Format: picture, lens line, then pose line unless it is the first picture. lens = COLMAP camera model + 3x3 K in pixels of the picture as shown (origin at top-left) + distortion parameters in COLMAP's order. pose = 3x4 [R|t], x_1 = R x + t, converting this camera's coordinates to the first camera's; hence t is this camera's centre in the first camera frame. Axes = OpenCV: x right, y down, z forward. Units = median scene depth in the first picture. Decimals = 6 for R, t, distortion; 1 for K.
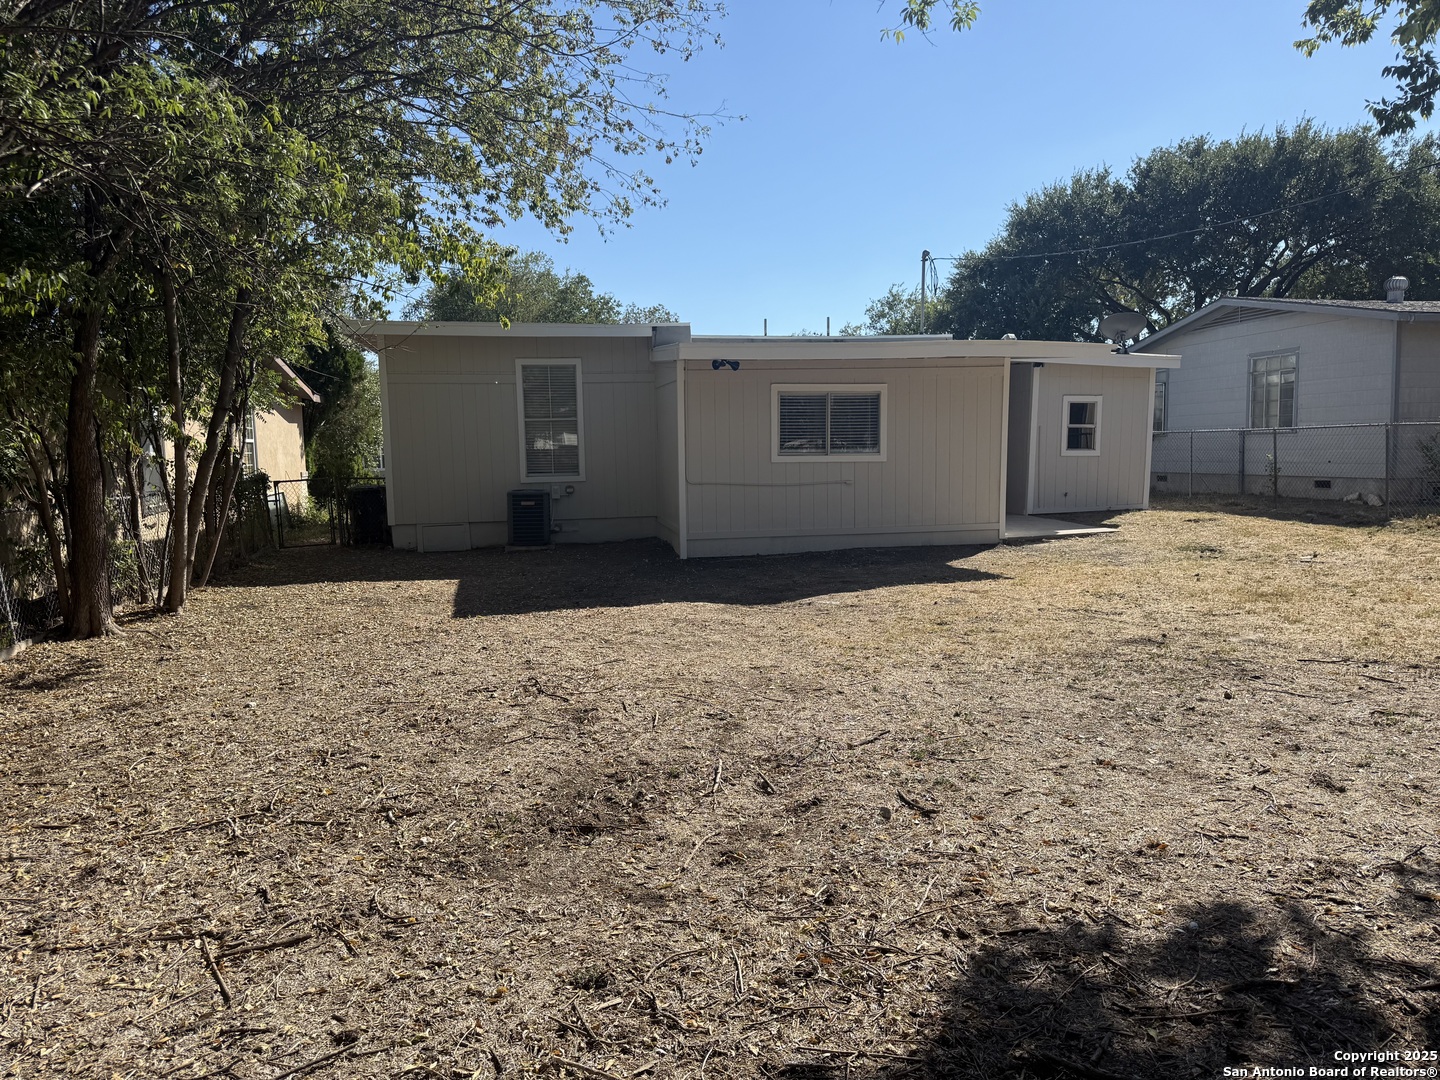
lens RADIAL K [[987.0, 0, 720.1], [0, 987.0, 529.5], [0, 0, 1]] dist [0.189702, -0.354639]
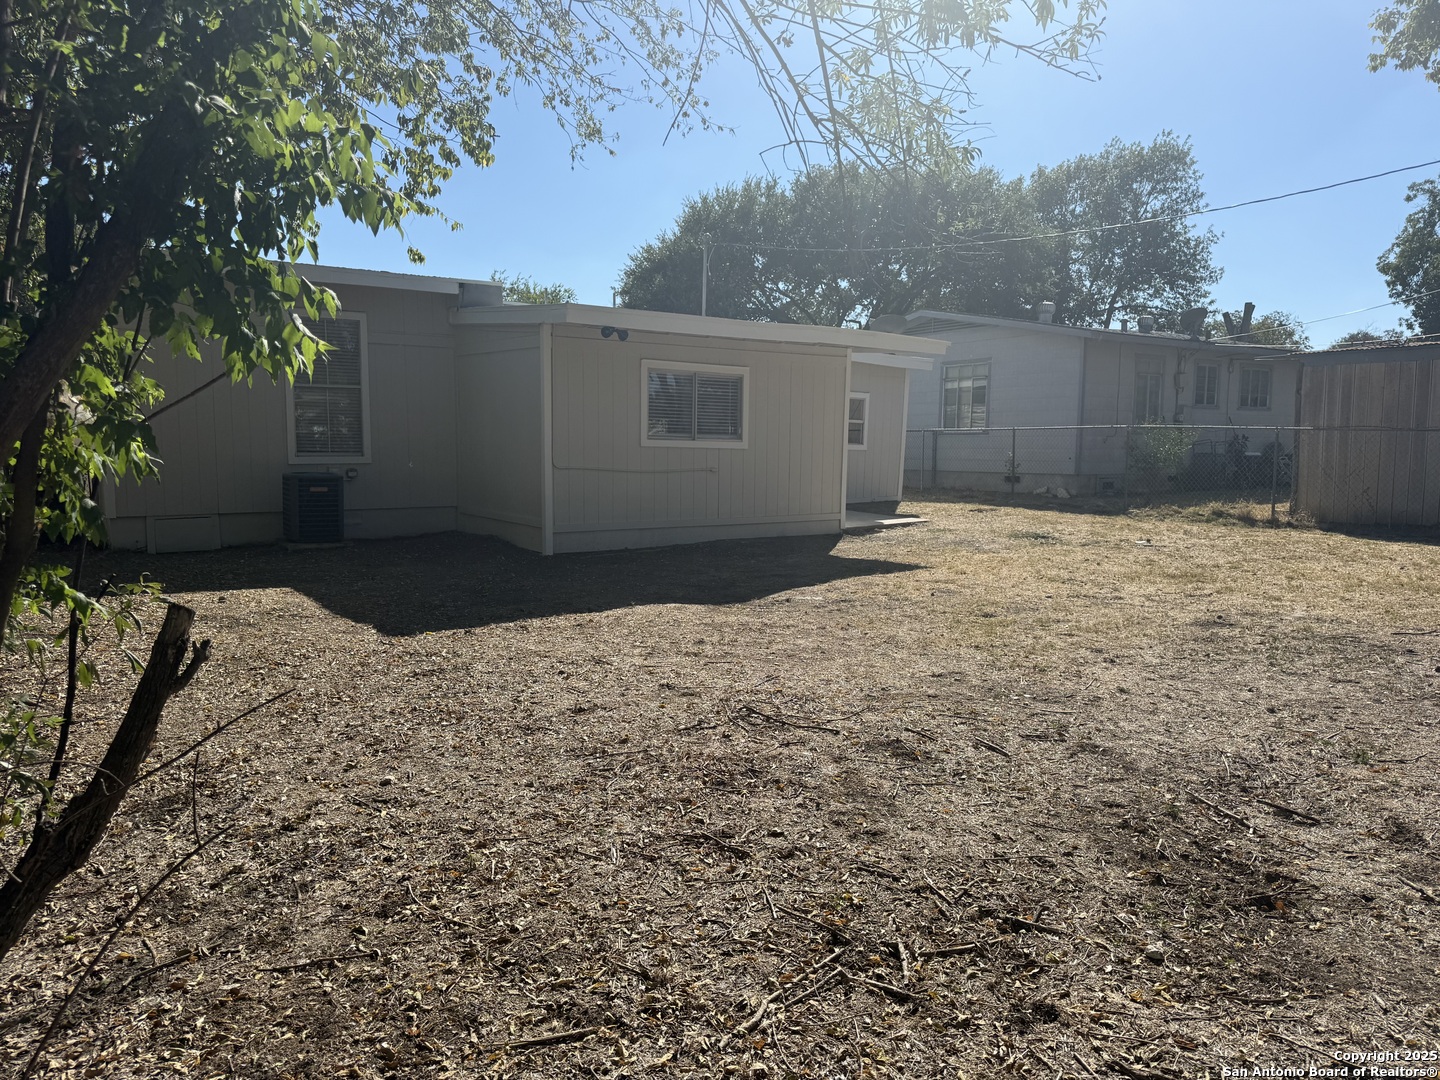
lens RADIAL K [[993.0, 0, 712.7], [0, 993.0, 559.3], [0, 0, 1]] dist [0.036947, -0.066785]
pose [[0.914108, -0.021196, 0.404916, -0.253955], [0.006356, 0.999259, 0.037960, 0.001249], [-0.405420, -0.032126, 0.913566, 0.146497]]
